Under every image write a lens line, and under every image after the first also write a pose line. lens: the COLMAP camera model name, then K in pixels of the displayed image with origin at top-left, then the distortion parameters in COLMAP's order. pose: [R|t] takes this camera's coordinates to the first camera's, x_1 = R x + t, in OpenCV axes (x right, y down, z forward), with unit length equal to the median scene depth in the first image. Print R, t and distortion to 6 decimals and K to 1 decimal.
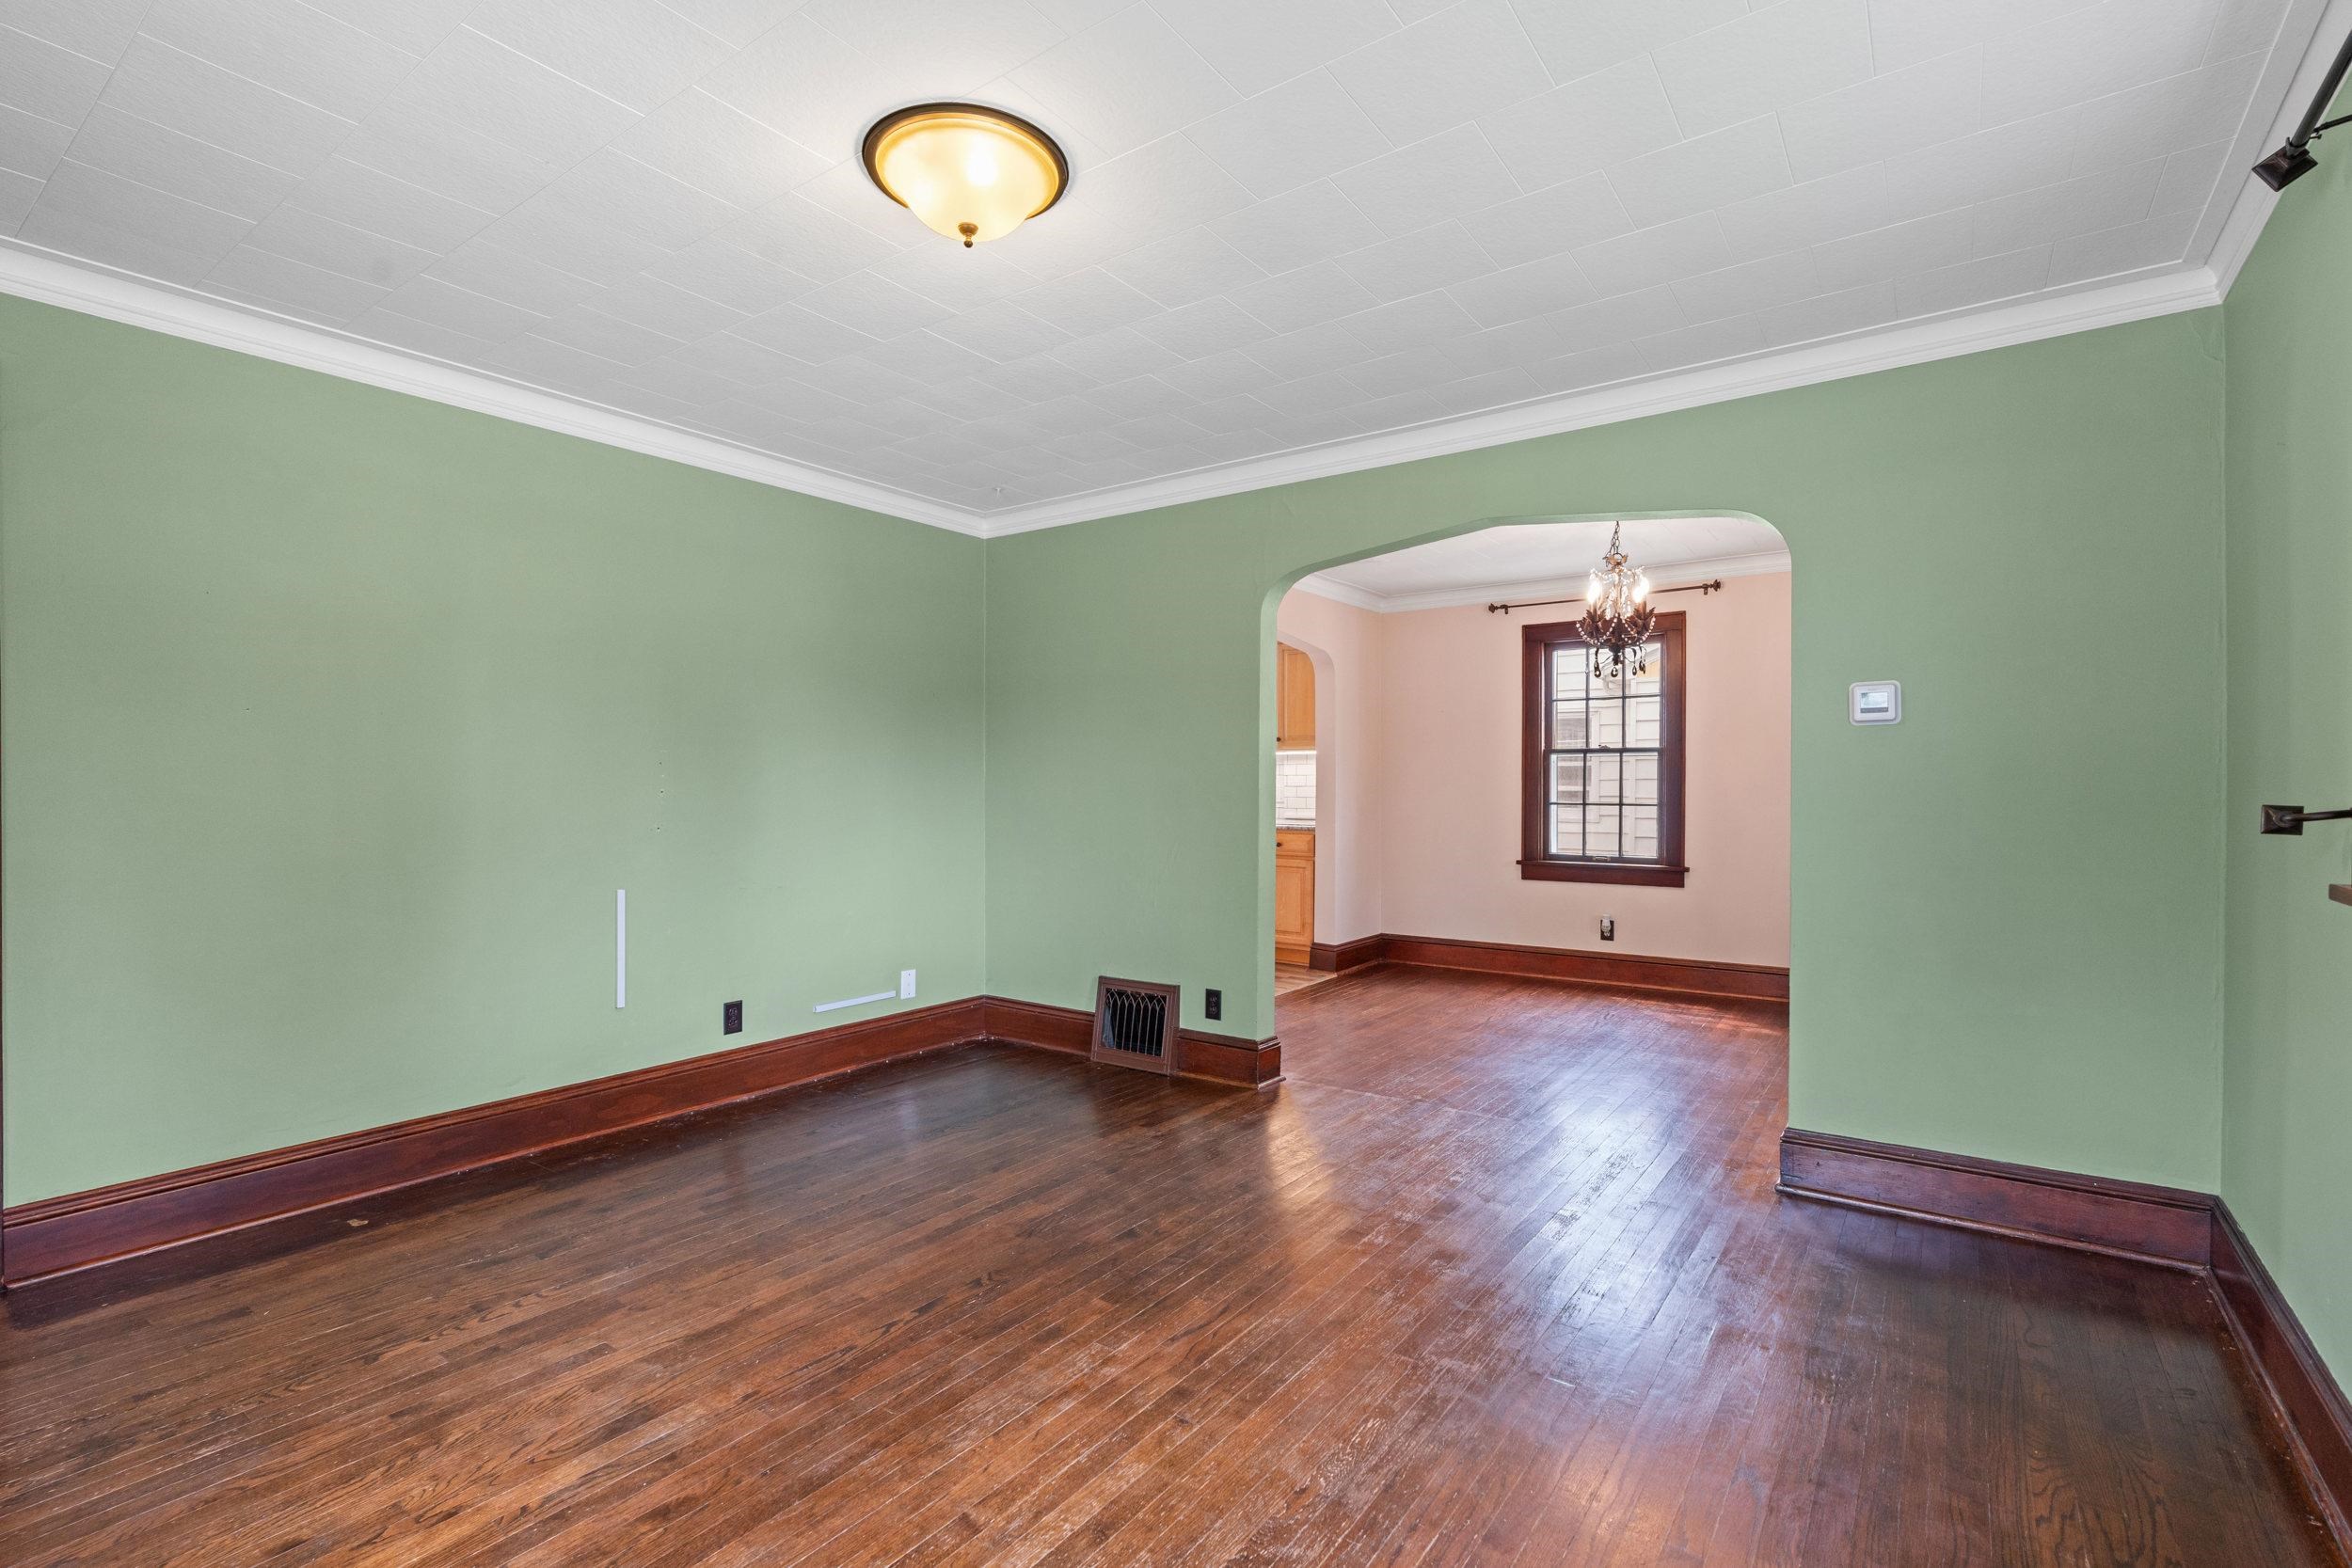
lens RADIAL K [[1073.0, 0, 1174.4], [0, 1073.0, 789.5], [0, 0, 1]] dist [-0.001322, 0.000054]
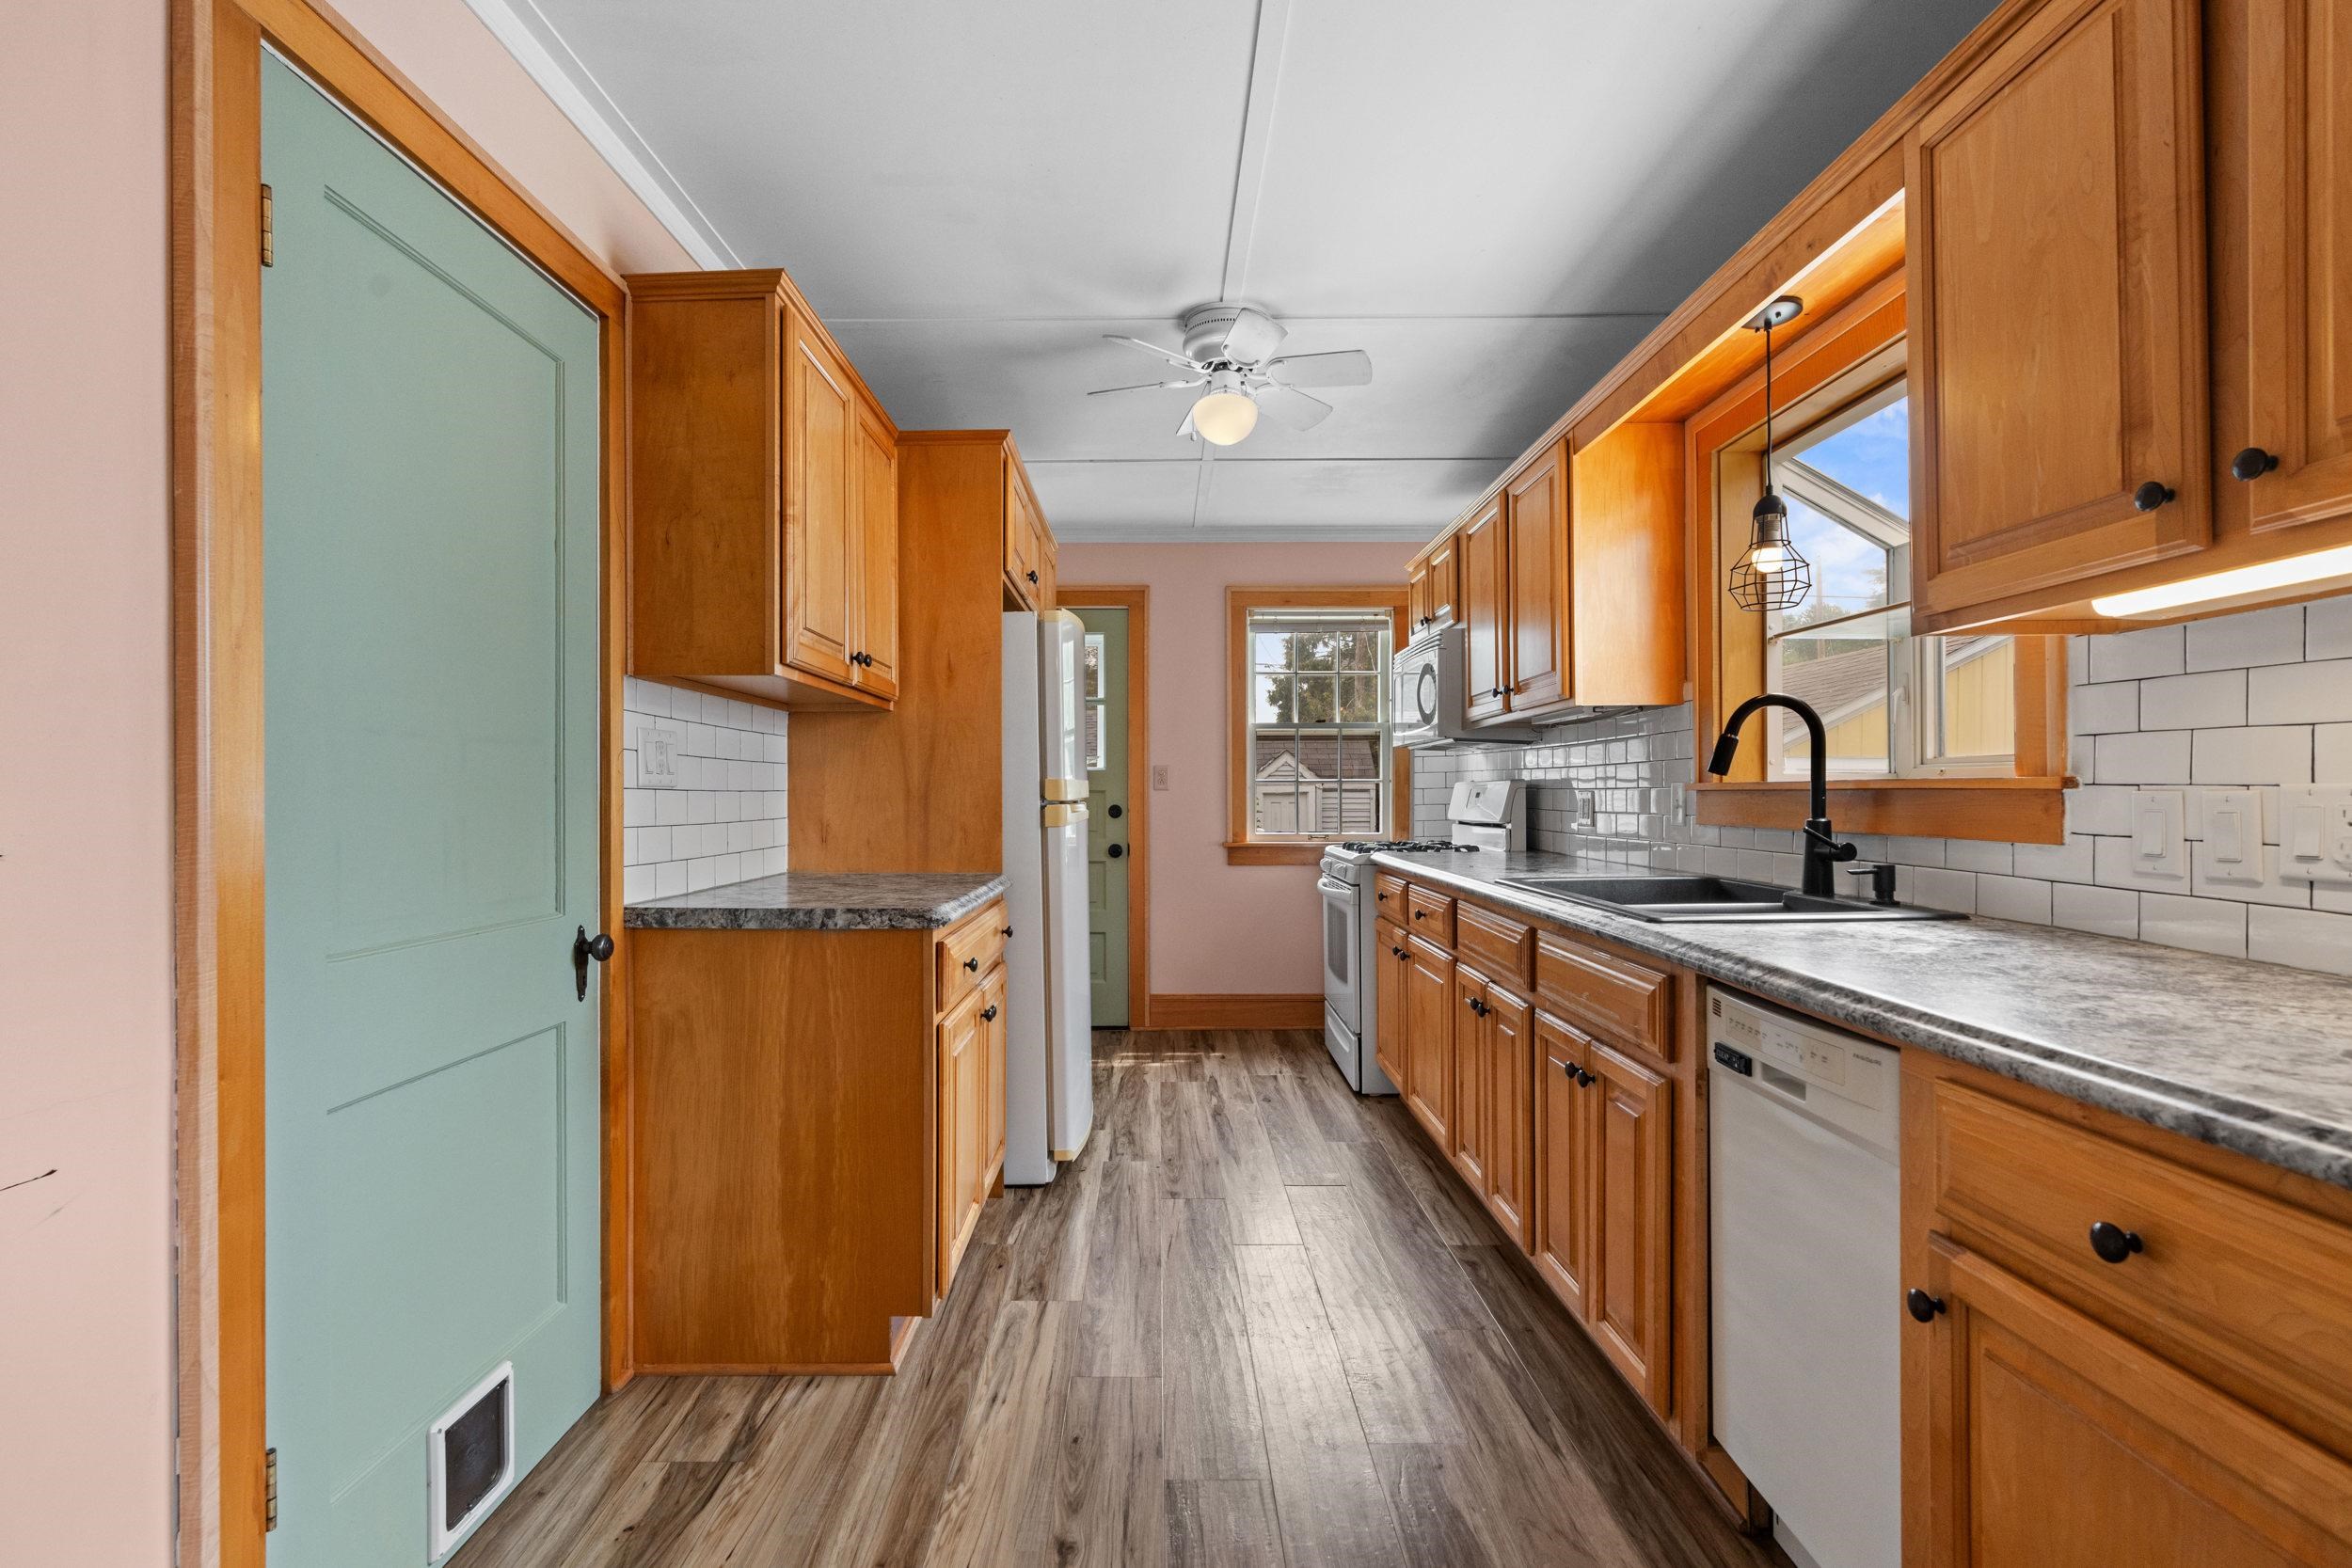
lens RADIAL K [[1066.1, 0, 1152.6], [0, 1066.1, 795.4], [0, 0, 1]] dist [-0.003608, 0.000255]
pose [[0.584328, -0.004206, -0.811507, 0.198142], [-0.001683, 0.999978, -0.006394, -0.000848], [0.811516, 0.005102, 0.584308, 1.242130]]
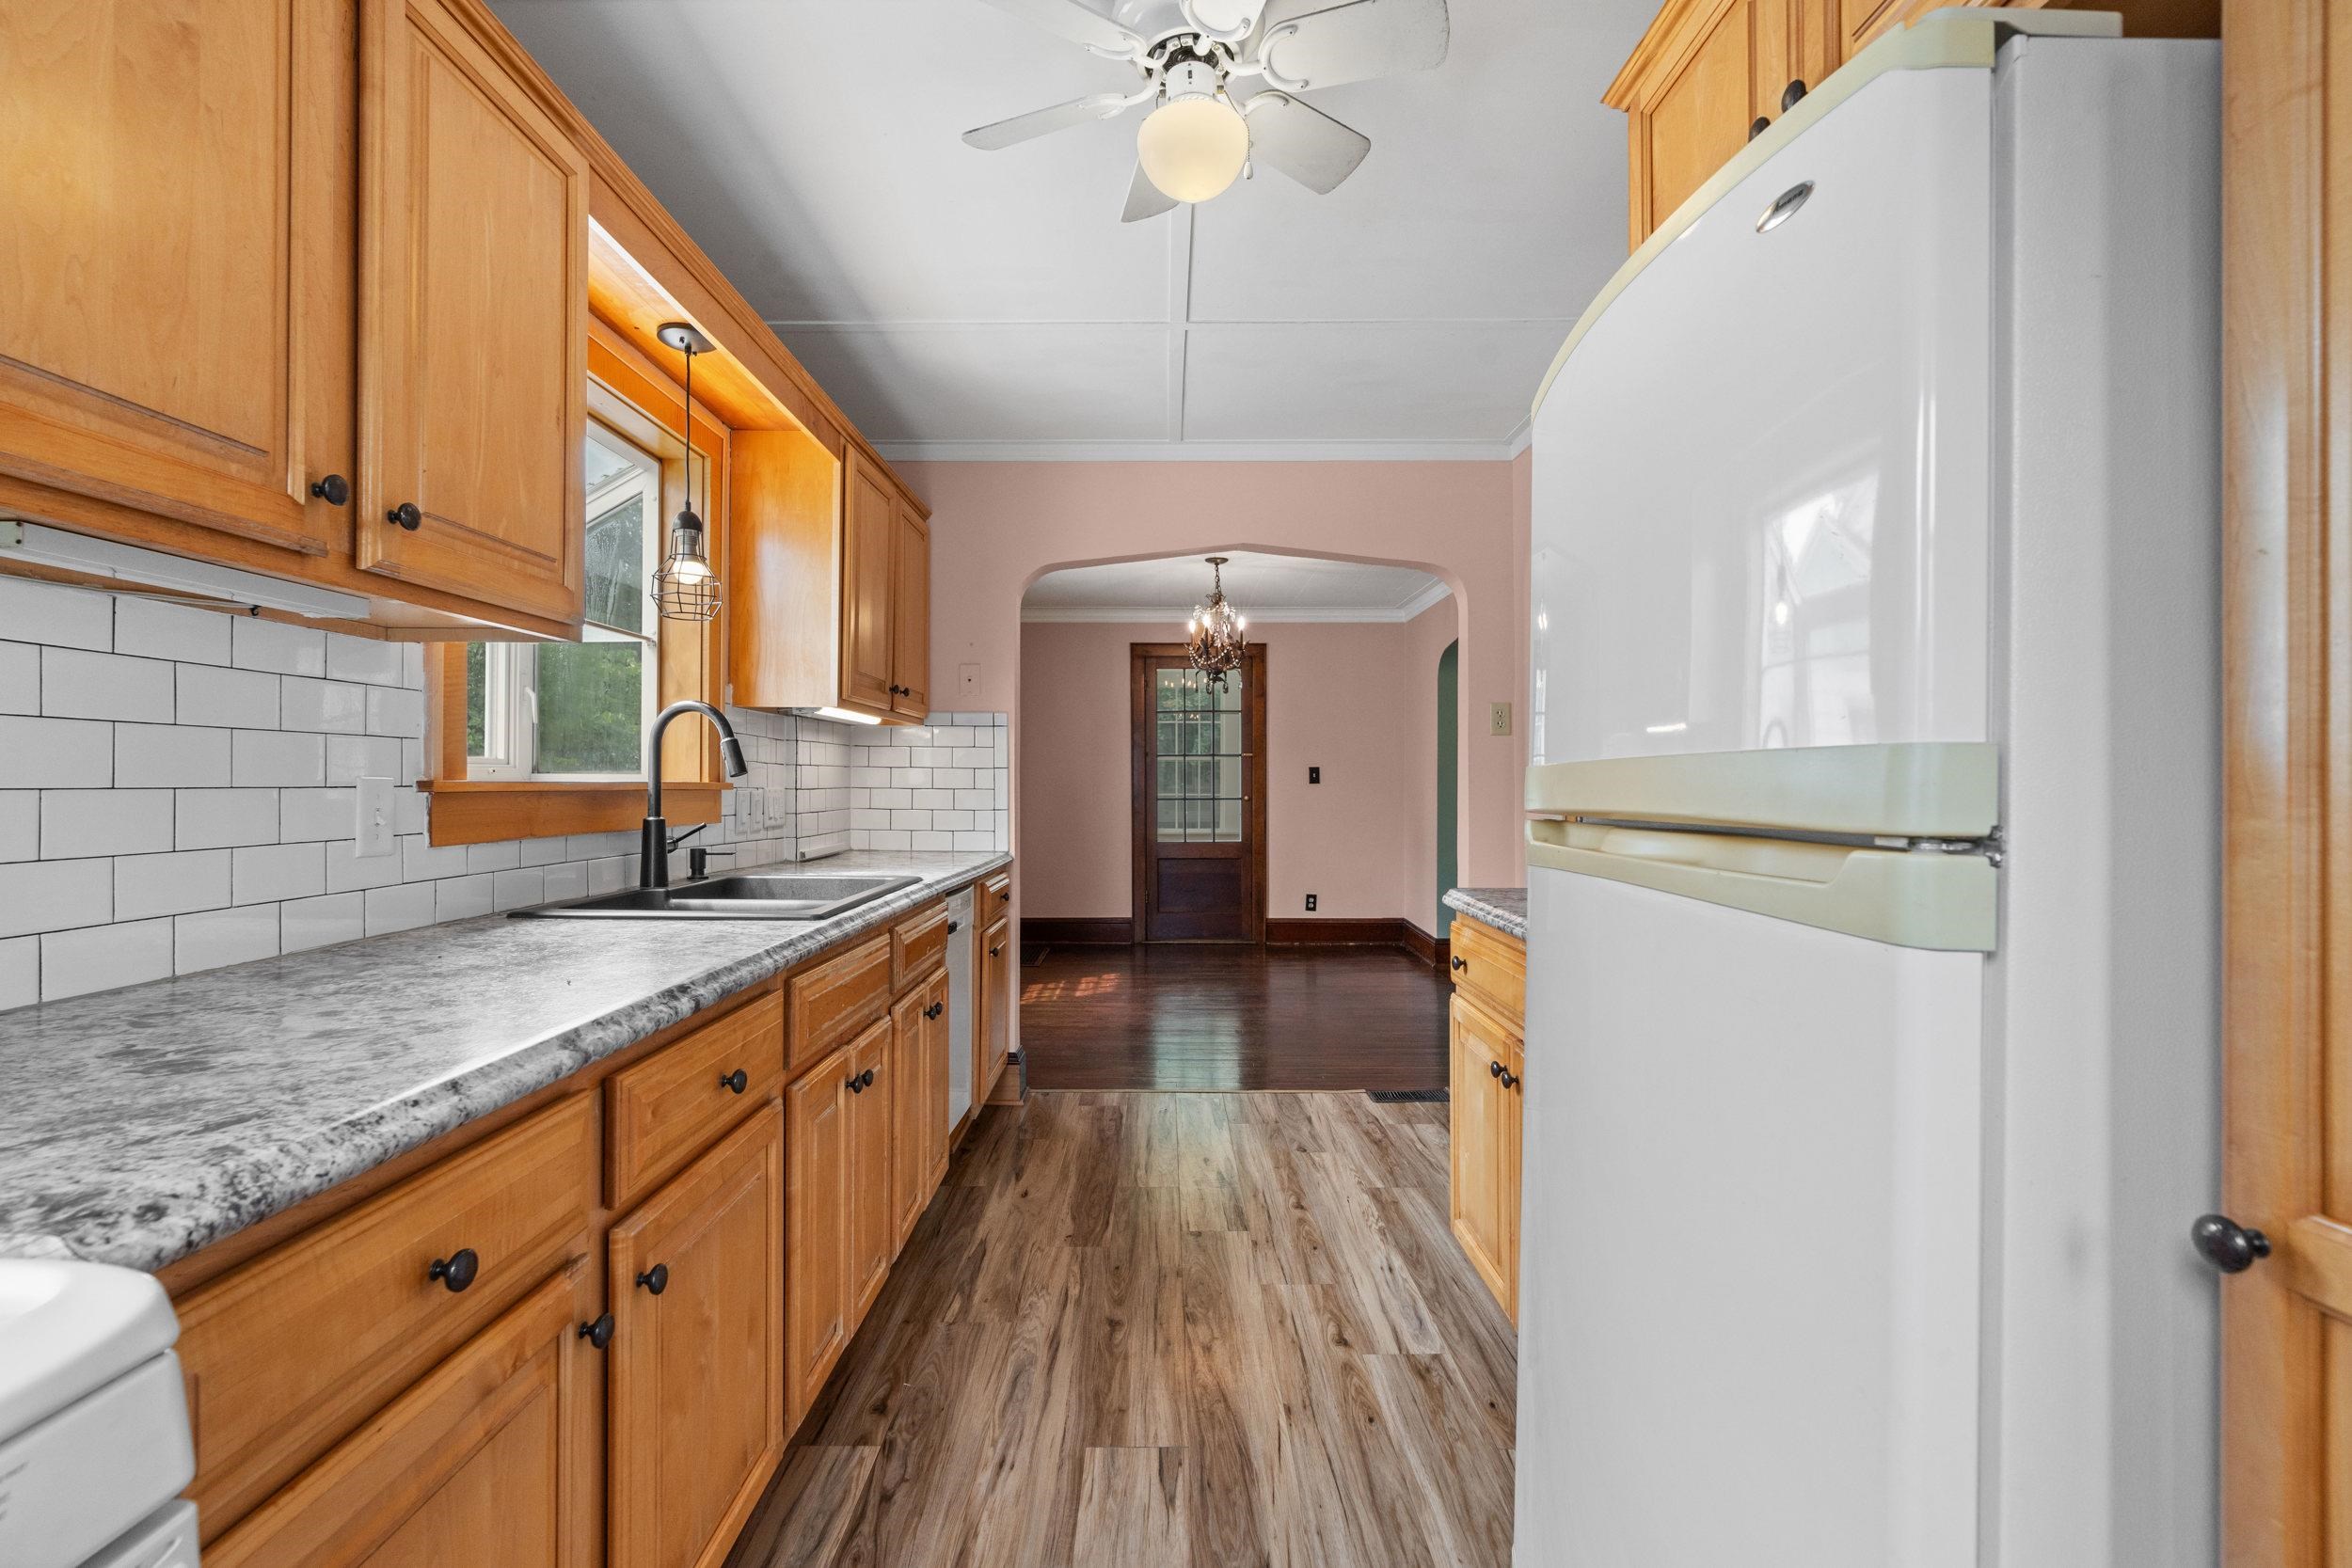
lens RADIAL K [[1060.8, 0, 1161.9], [0, 1060.8, 778.4], [0, 0, 1]] dist [-0.003840, 0.000633]
pose [[-0.586097, 0.001187, 0.810240, -0.565382], [0.004093, 0.999991, 0.001496, -0.012426], [-0.810231, 0.004193, -0.586096, 1.858361]]
